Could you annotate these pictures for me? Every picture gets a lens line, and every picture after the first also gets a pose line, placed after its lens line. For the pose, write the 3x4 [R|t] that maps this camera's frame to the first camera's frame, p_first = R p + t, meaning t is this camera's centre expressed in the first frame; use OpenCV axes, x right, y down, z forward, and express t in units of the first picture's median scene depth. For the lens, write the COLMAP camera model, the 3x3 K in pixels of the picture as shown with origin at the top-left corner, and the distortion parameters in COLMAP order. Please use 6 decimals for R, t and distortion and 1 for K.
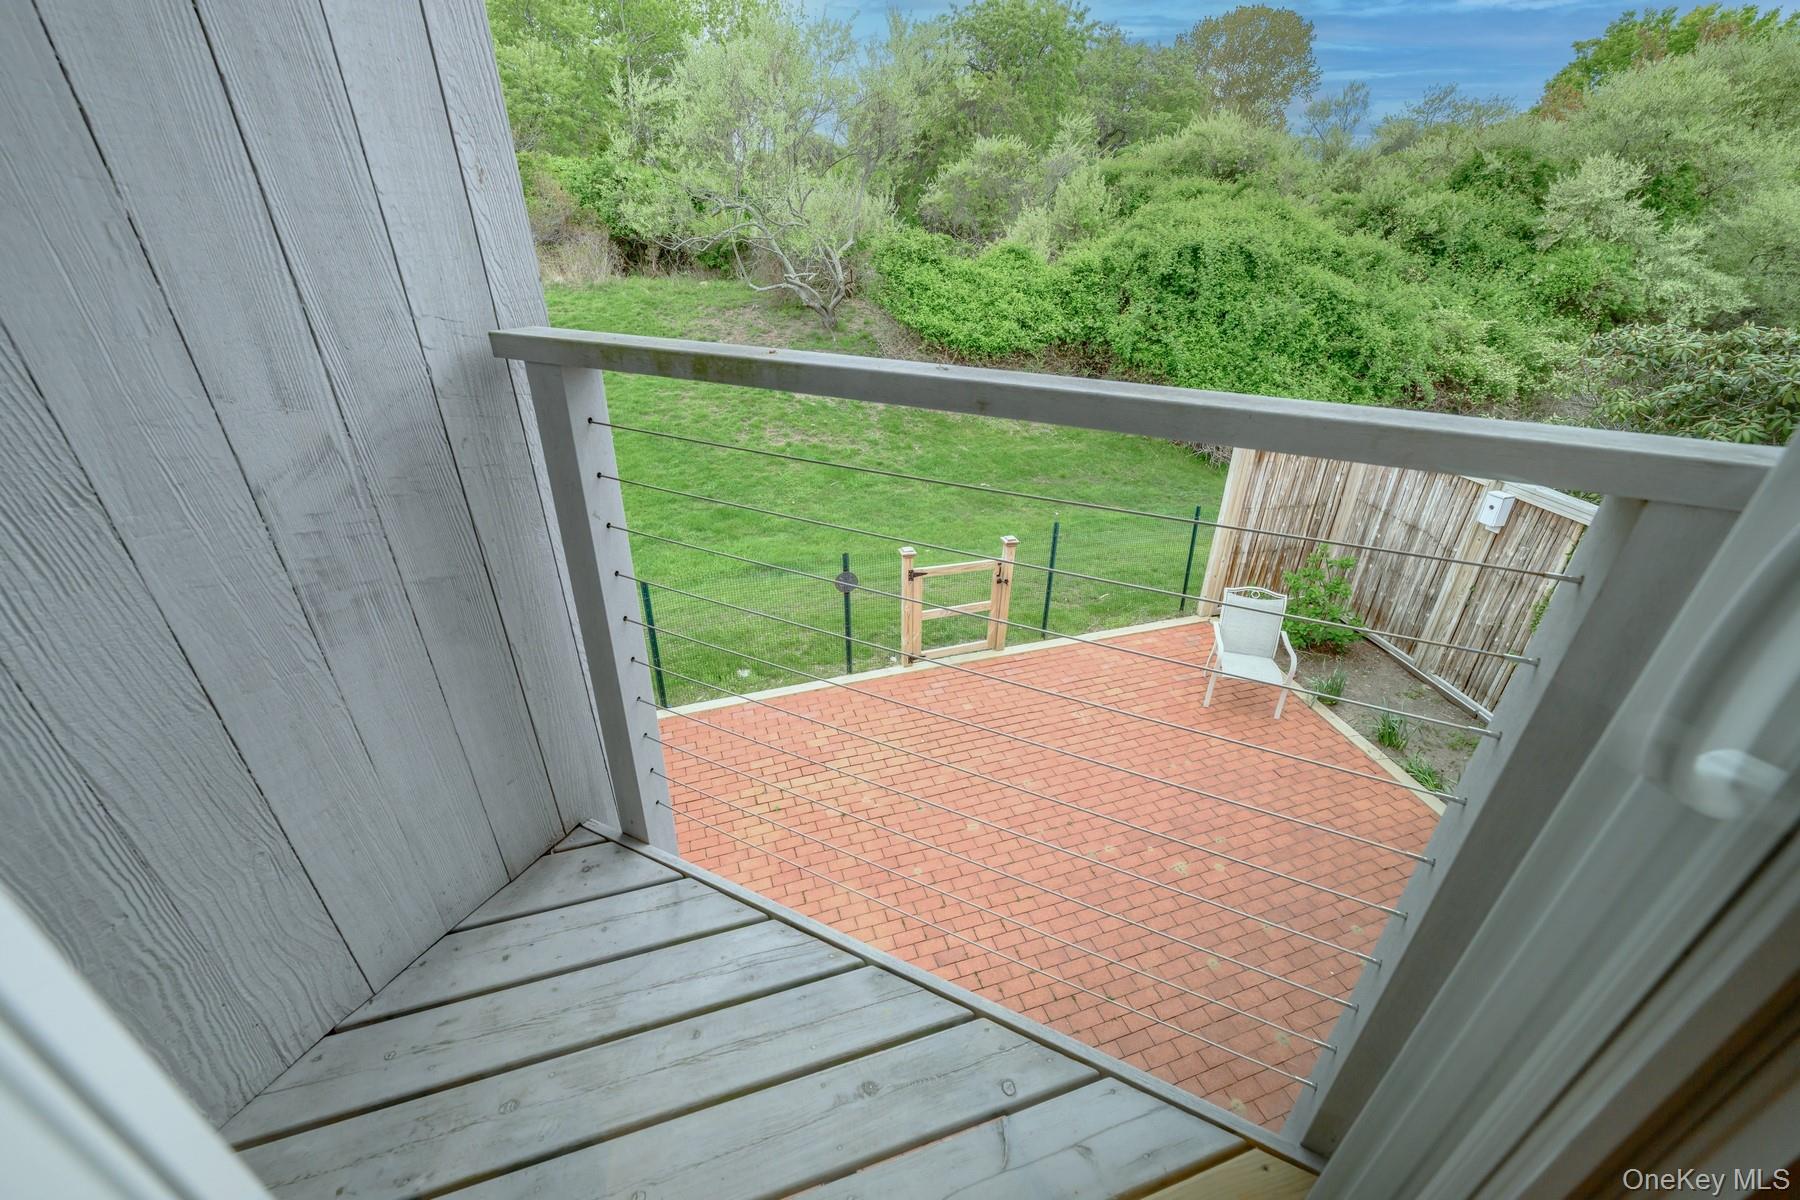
lens RADIAL K [[713.3, 0, 895.8], [0, 713.3, 602.3], [0, 0, 1]] dist [0.000115, -0.000433]
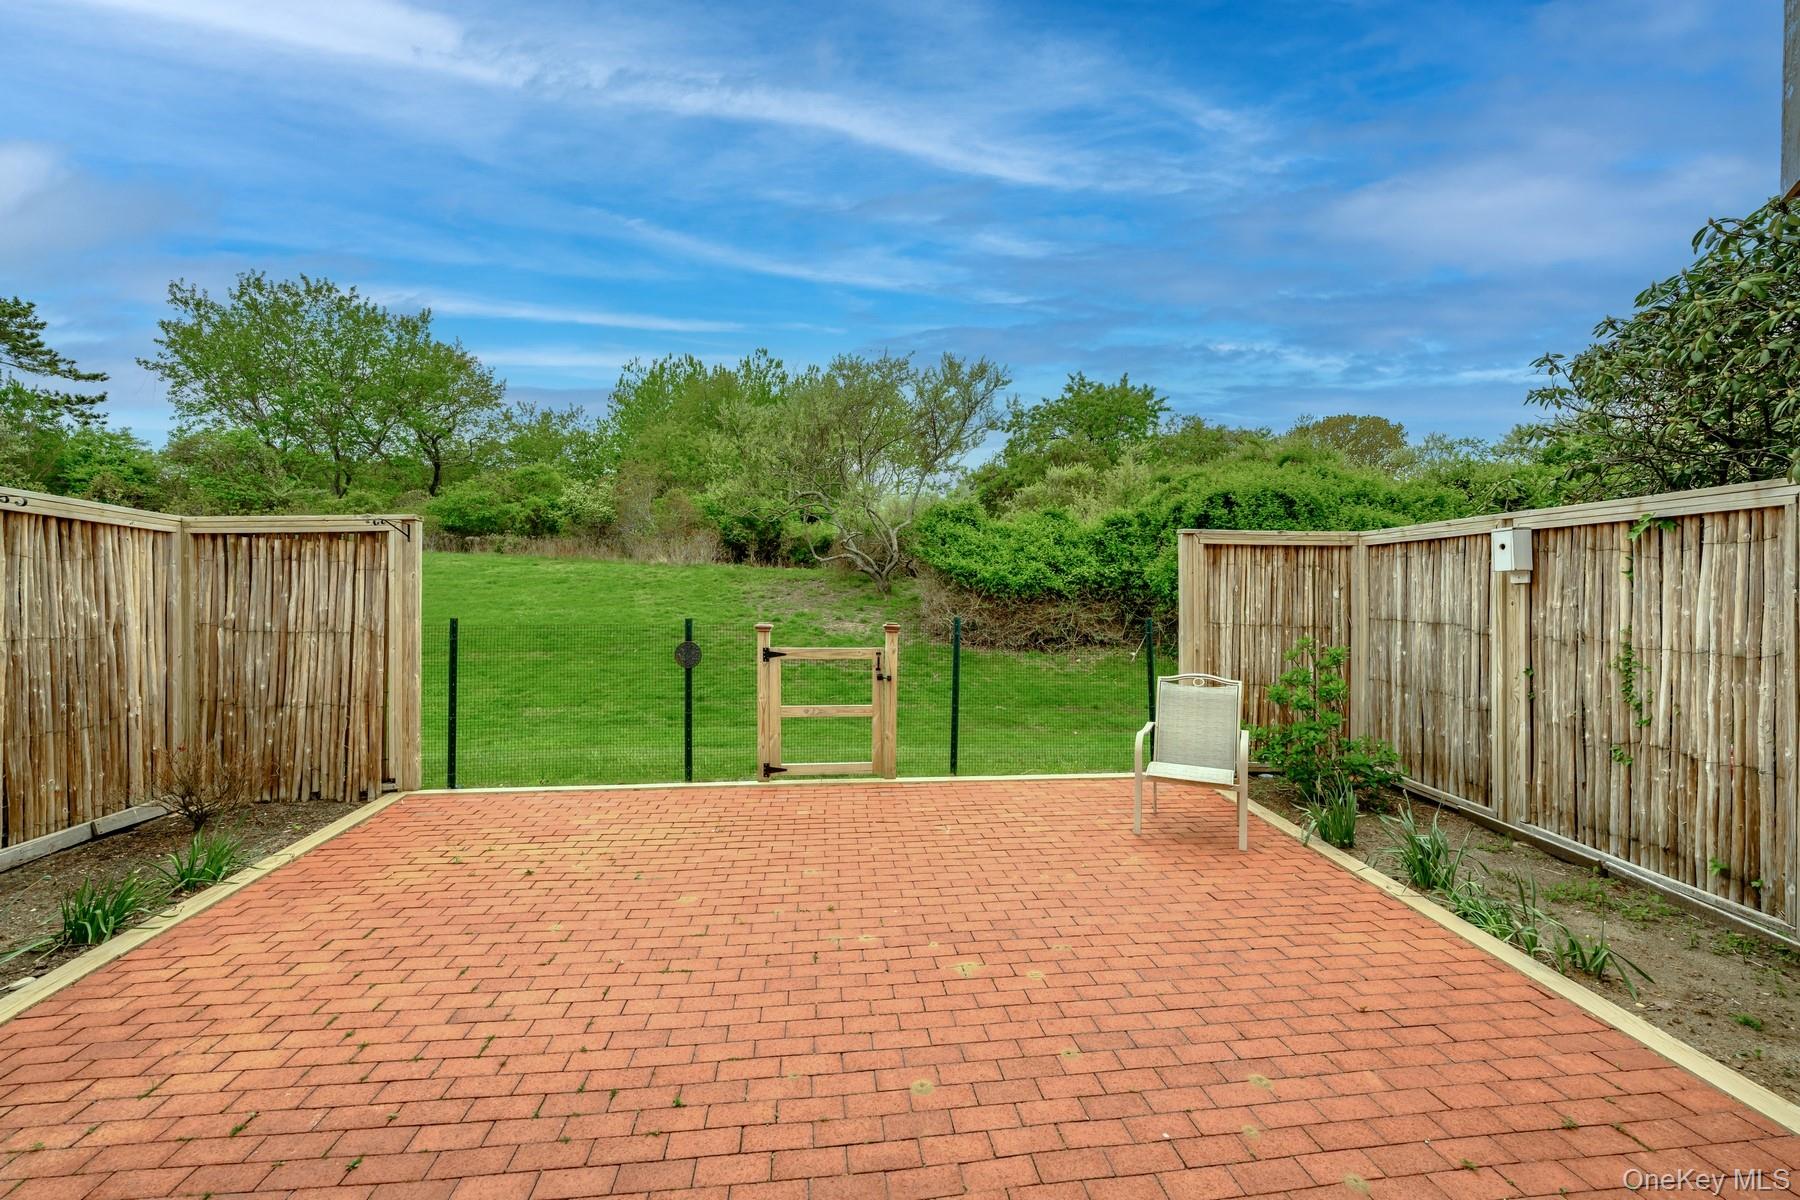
lens RADIAL K [[713.3, 0, 895.8], [0, 713.3, 602.3], [0, 0, 1]] dist [0.000115, -0.000433]
pose [[0.979489, -0.003738, -0.201461, 0.313759], [-0.091985, 0.881268, -0.463578, 0.261682], [0.179274, 0.472601, 0.862849, 0.240357]]
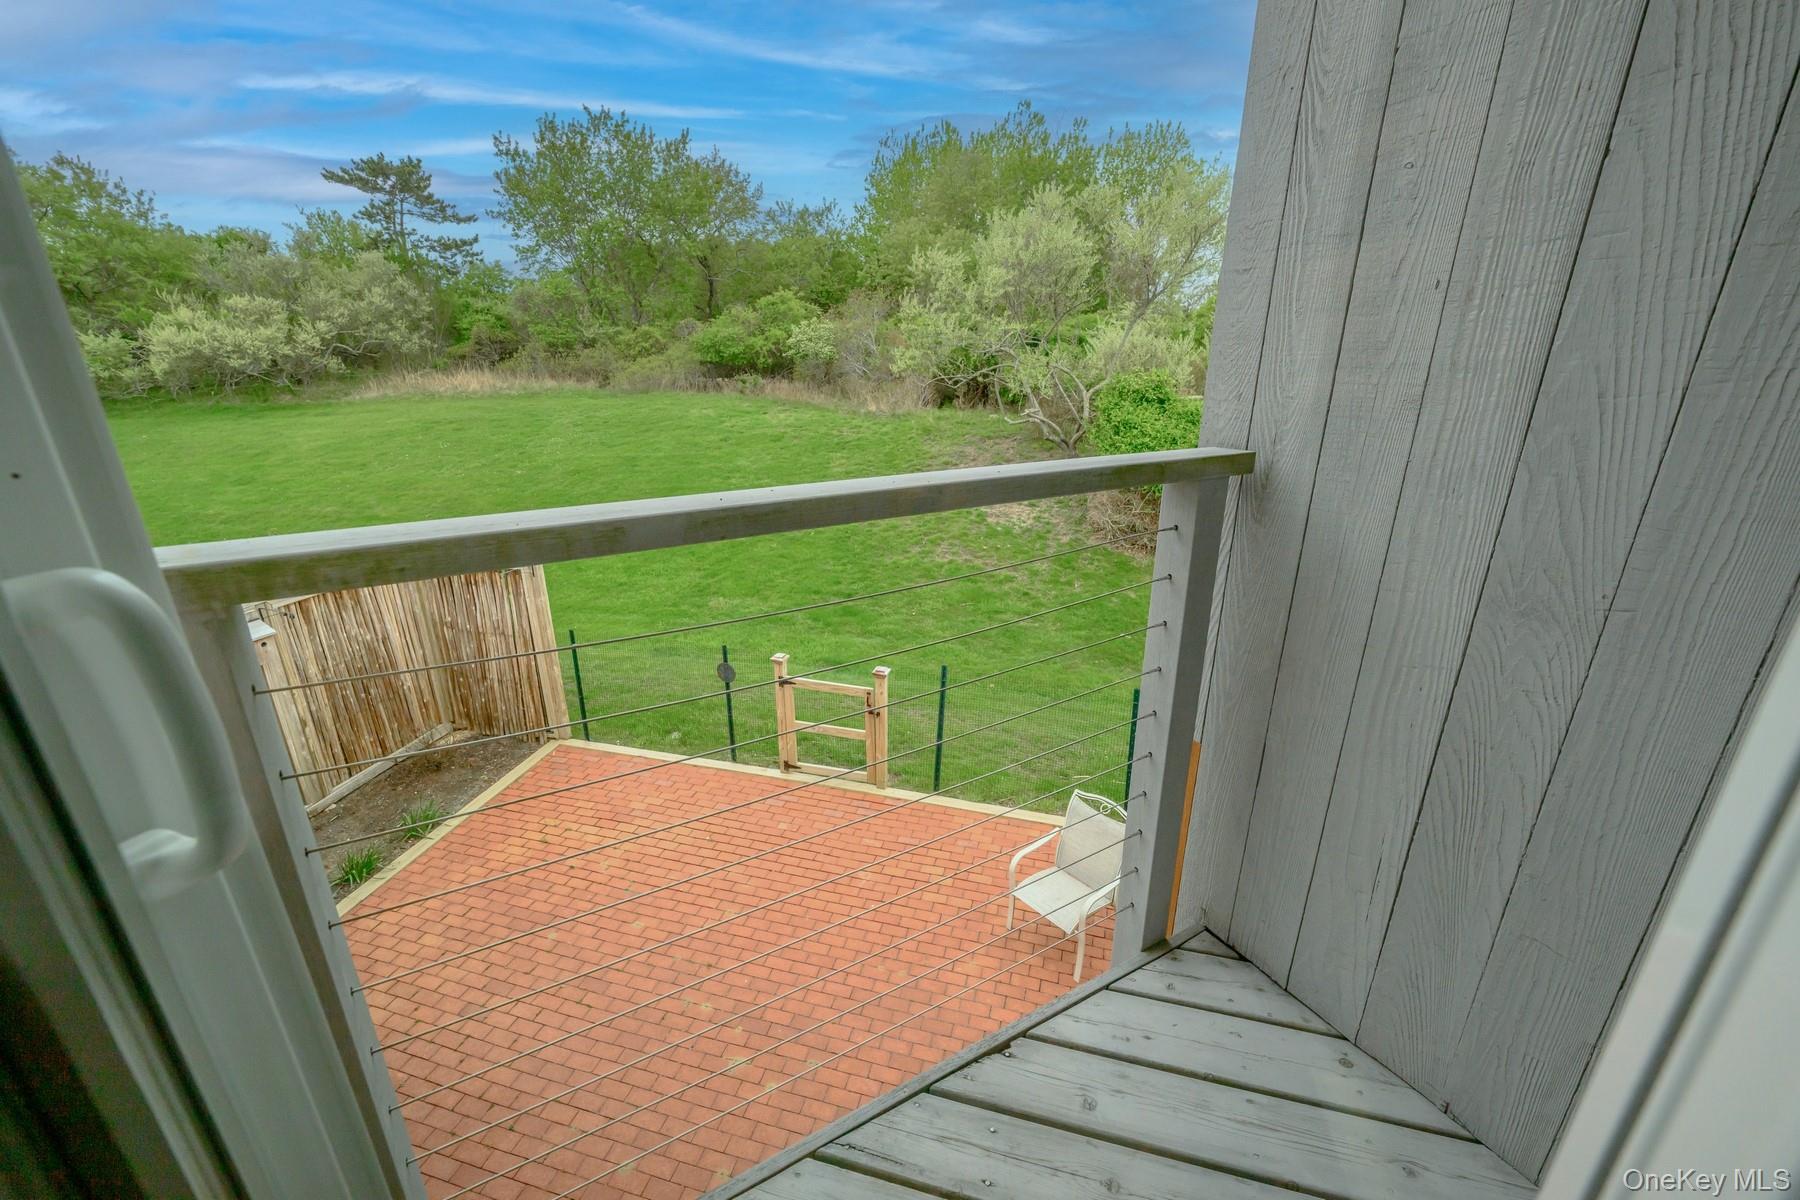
lens RADIAL K [[711.2, 0, 900.0], [0, 711.2, 600.0], [0, 0, 1]] dist [-0.001056, -0.000103]
pose [[0.832071, 0.170846, -0.527702, 0.623594], [-0.257815, 0.961490, -0.095231, -0.088871], [0.491110, 0.215288, 0.844074, 0.175915]]
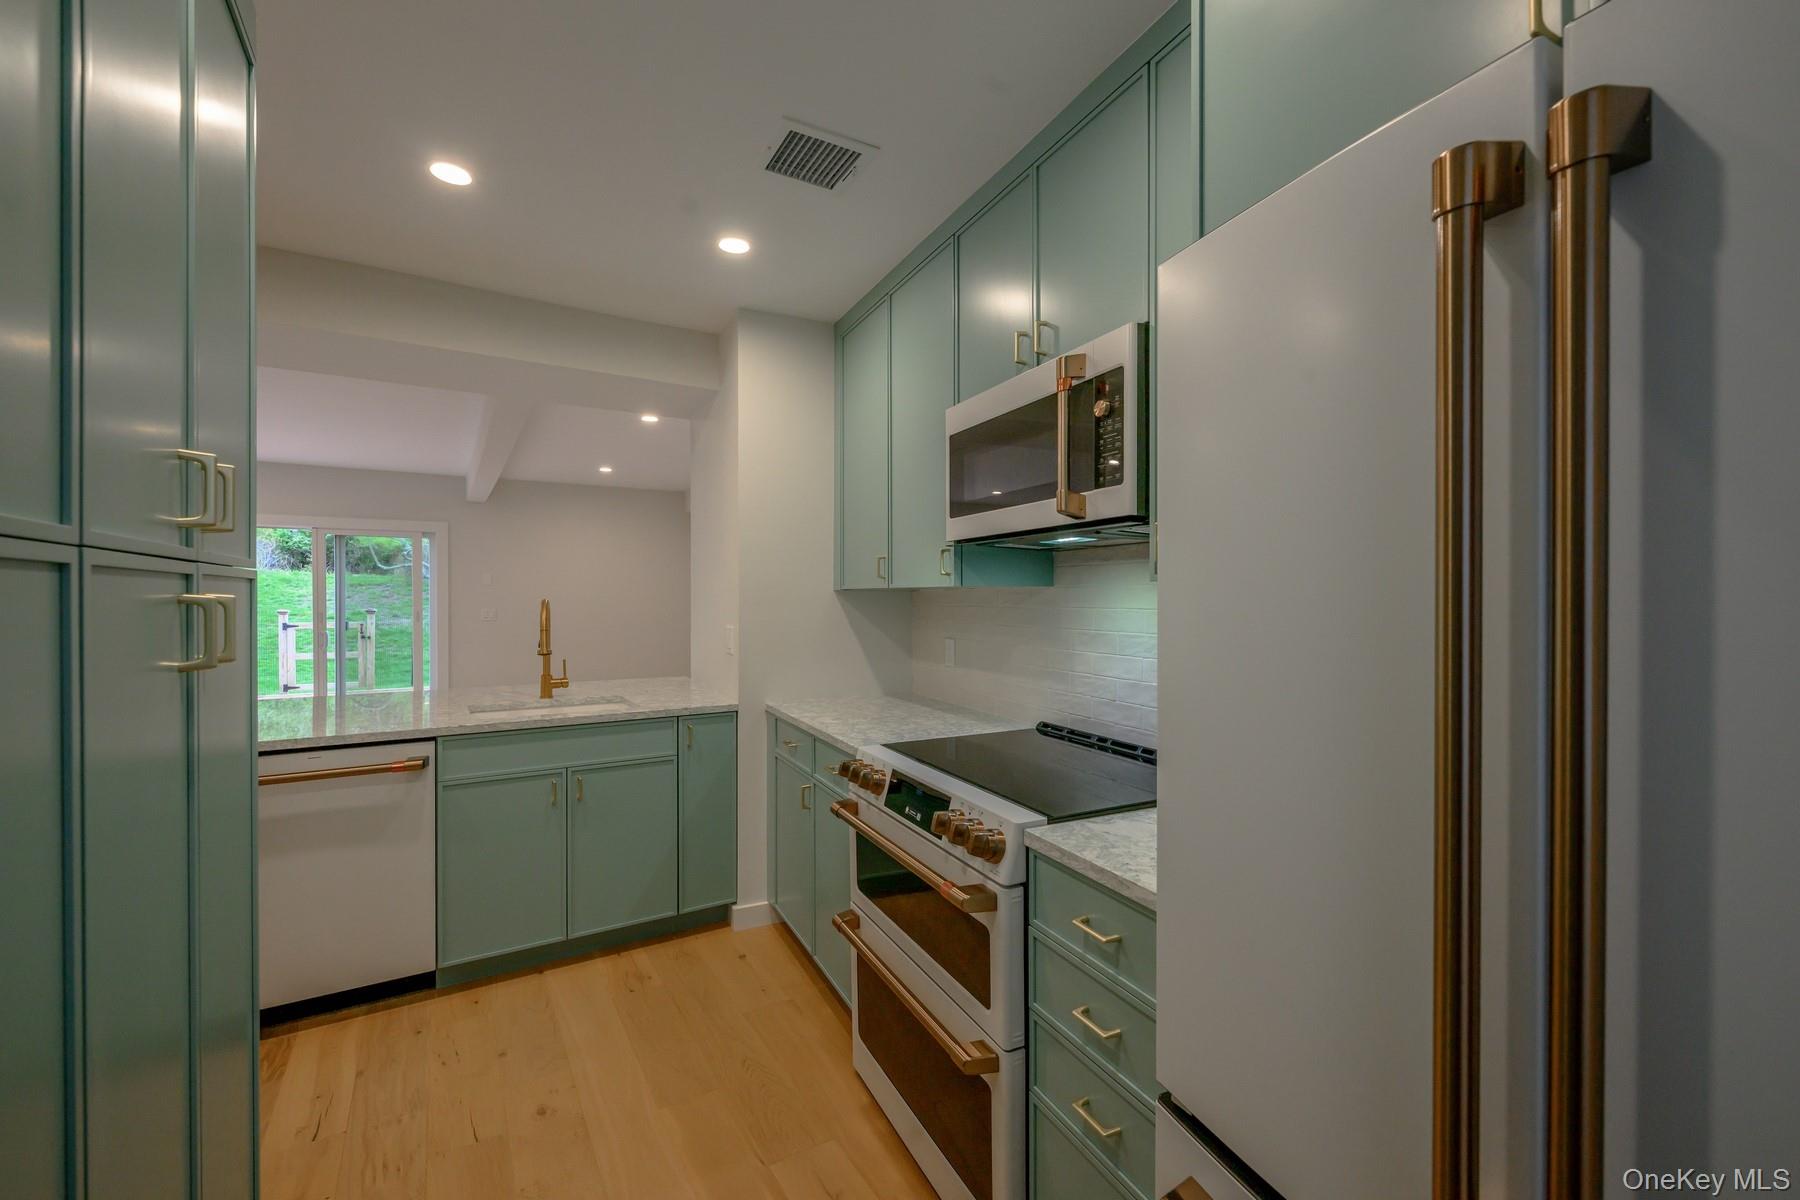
lens RADIAL K [[688.1, 0, 900.0], [0, 688.1, 600.0], [0, 0, 1]] dist [-0.000199, -0.000063]
pose [[0.961691, -0.011396, 0.273901, 0.833170], [0.141600, 0.876179, -0.460717, 0.733340], [-0.234736, 0.481851, 0.844226, -0.576741]]
